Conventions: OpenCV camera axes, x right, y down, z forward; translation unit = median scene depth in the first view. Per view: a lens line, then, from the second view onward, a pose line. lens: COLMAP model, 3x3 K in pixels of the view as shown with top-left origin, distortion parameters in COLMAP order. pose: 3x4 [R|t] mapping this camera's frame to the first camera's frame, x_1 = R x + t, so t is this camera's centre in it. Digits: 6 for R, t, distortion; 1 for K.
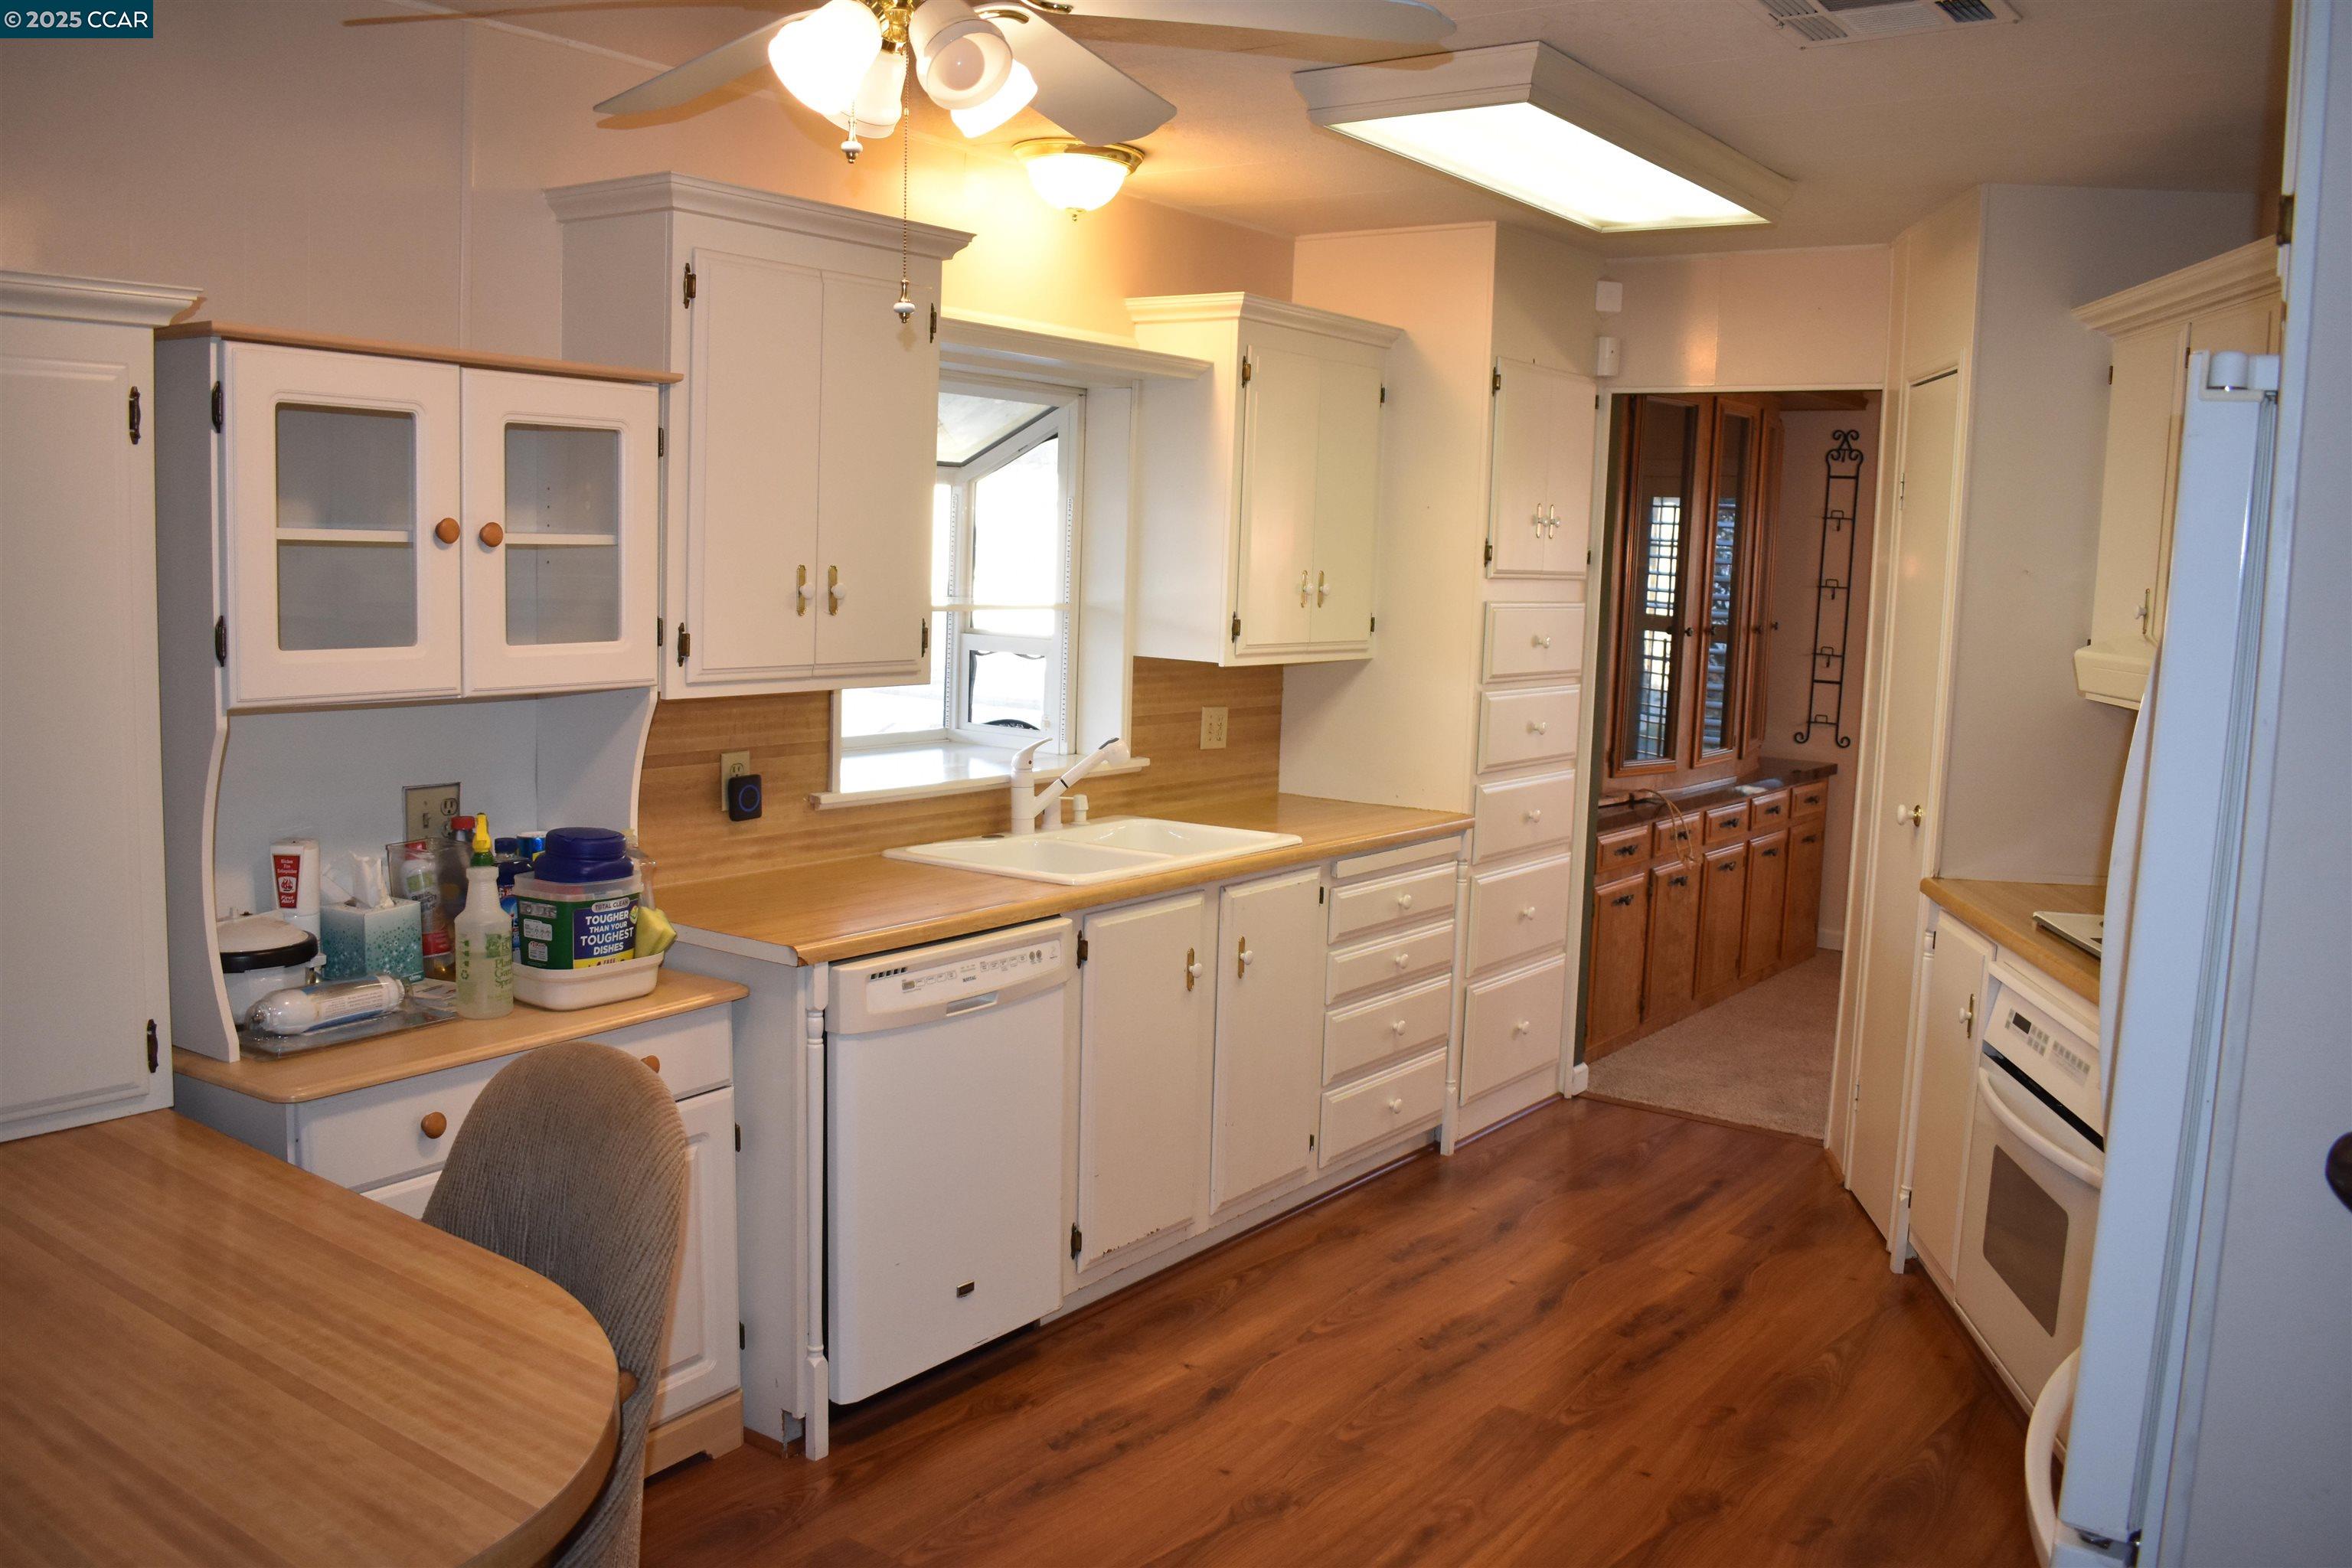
lens RADIAL K [[1909.7, 0, 1247.7], [0, 1909.7, 793.9], [0, 0, 1]] dist [-0.090748, 0.012506]
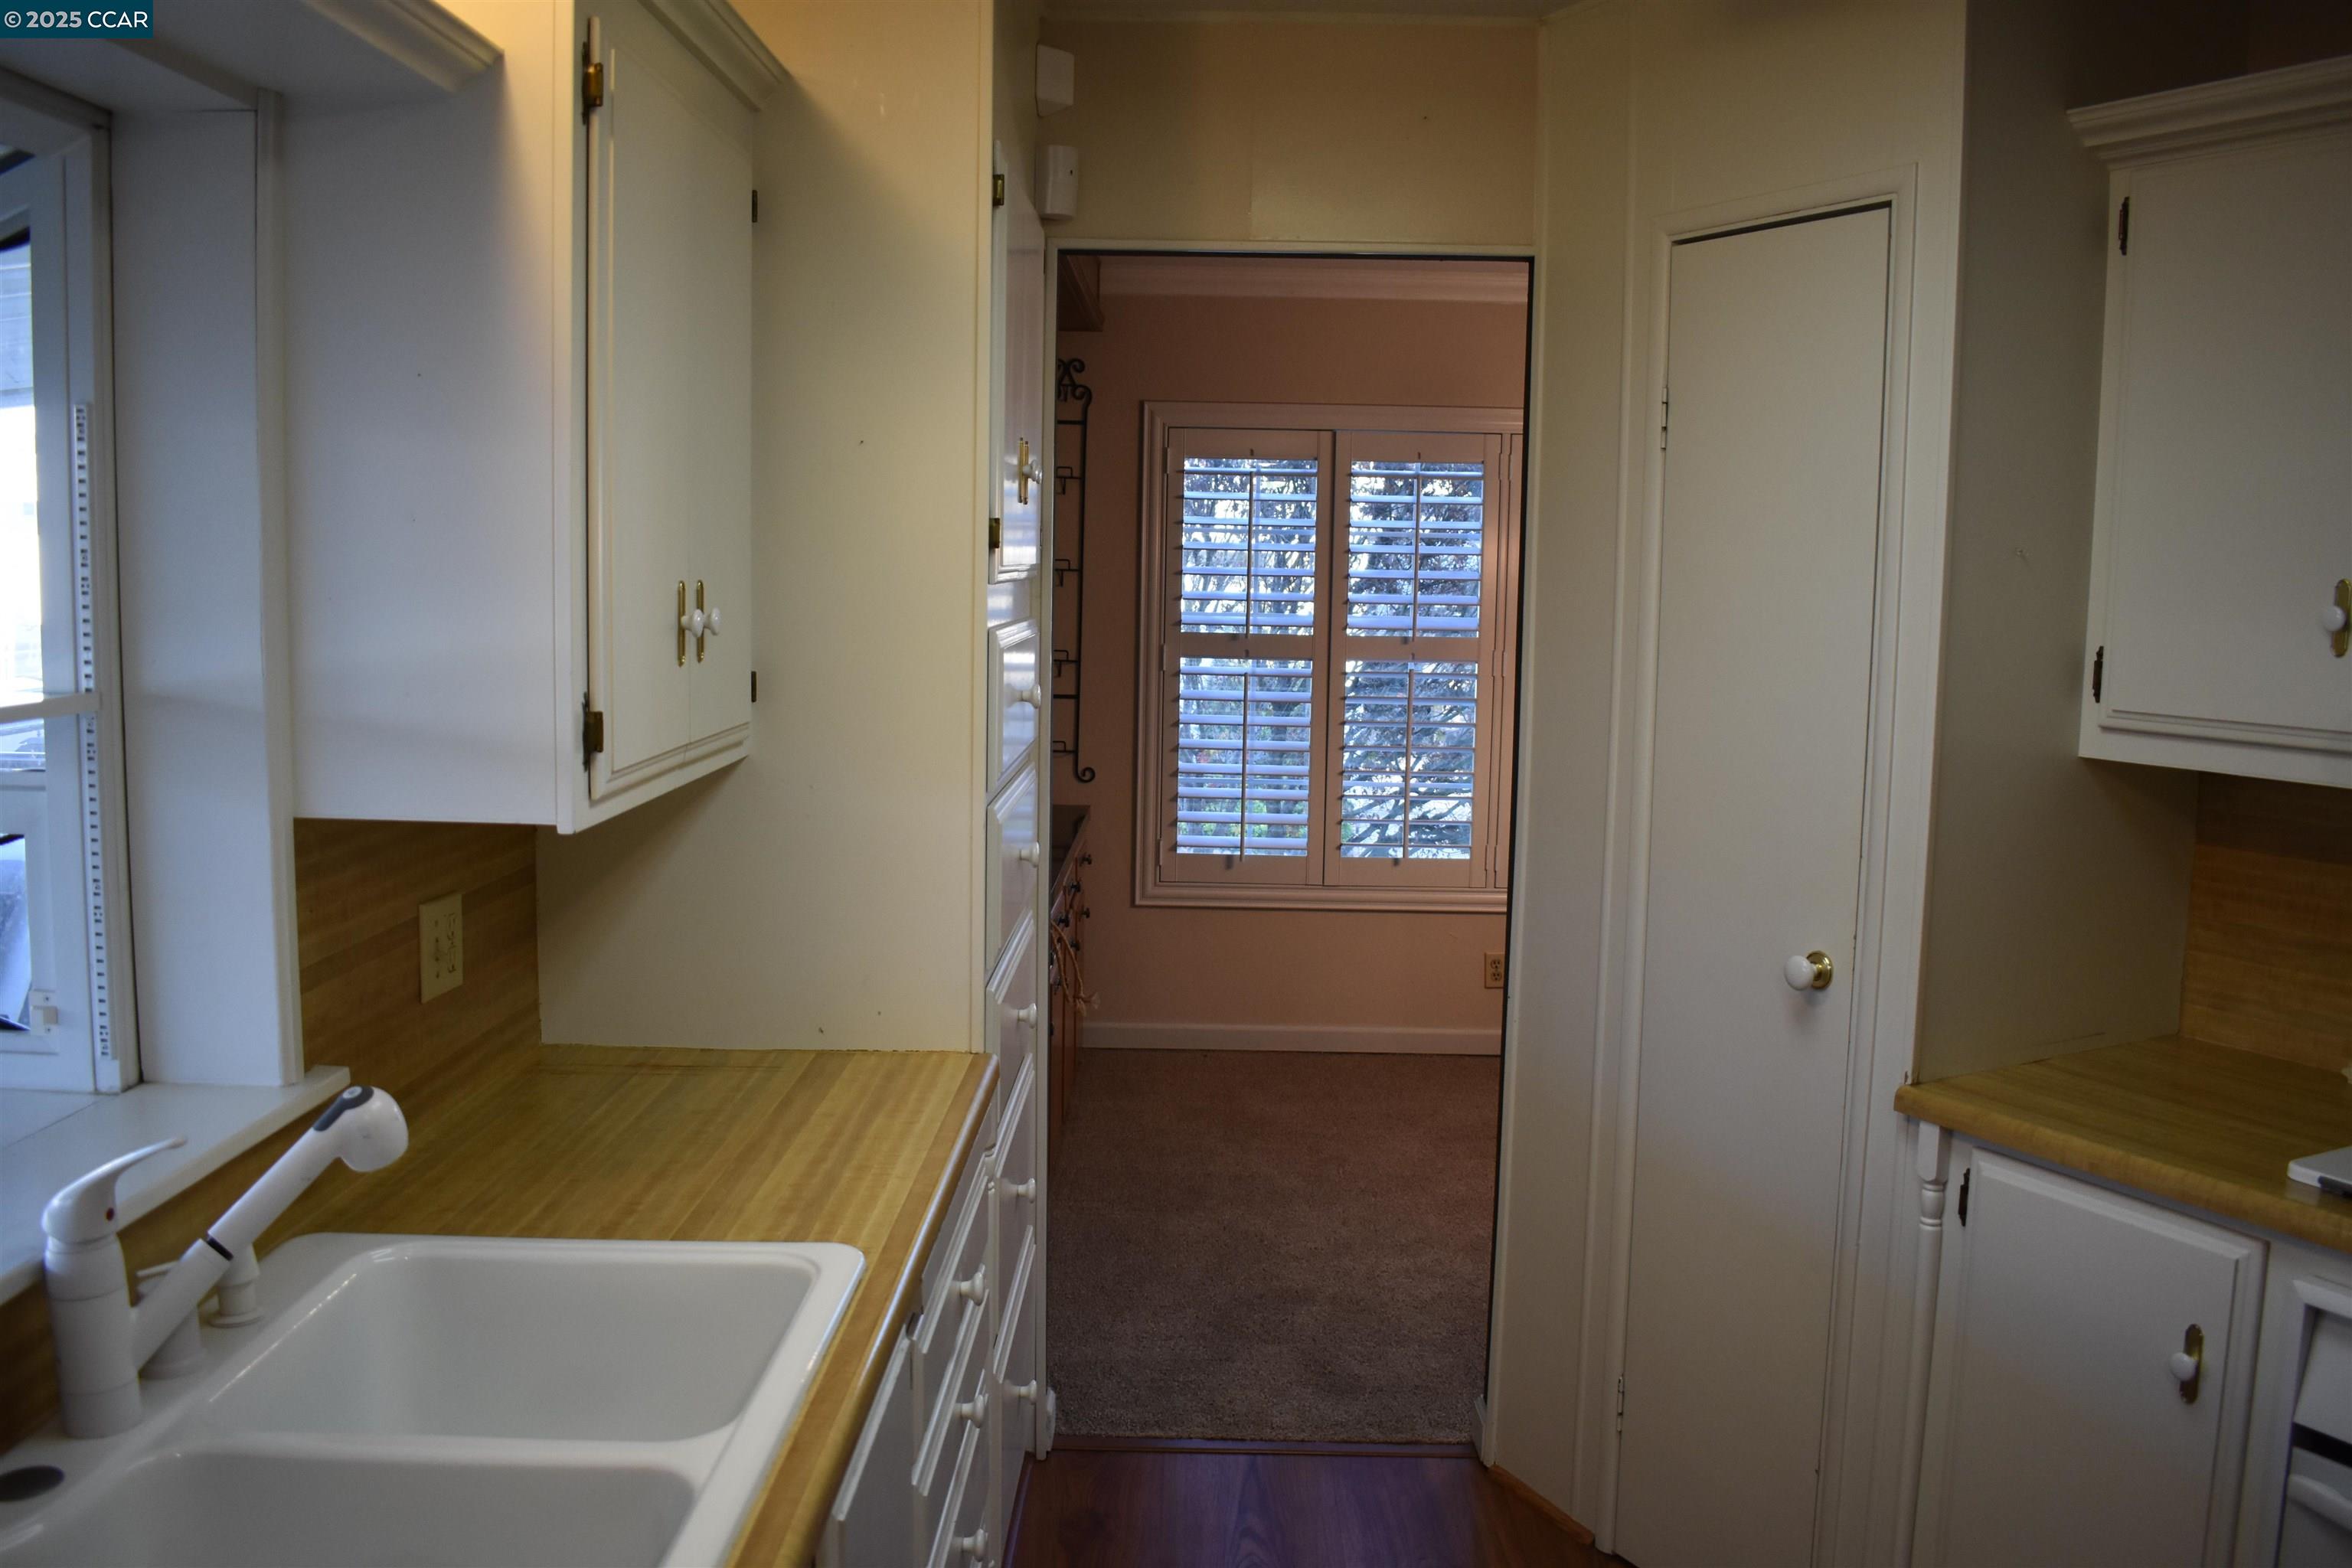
lens RADIAL K [[1909.7, 0, 1193.2], [0, 1909.7, 777.4], [0, 0, 1]] dist [-0.090748, 0.012506]
pose [[0.827999, -0.083707, 0.554447, -0.117970], [0.080595, 0.996294, 0.030055, -0.076701], [-0.554908, 0.019800, 0.831676, 0.579760]]
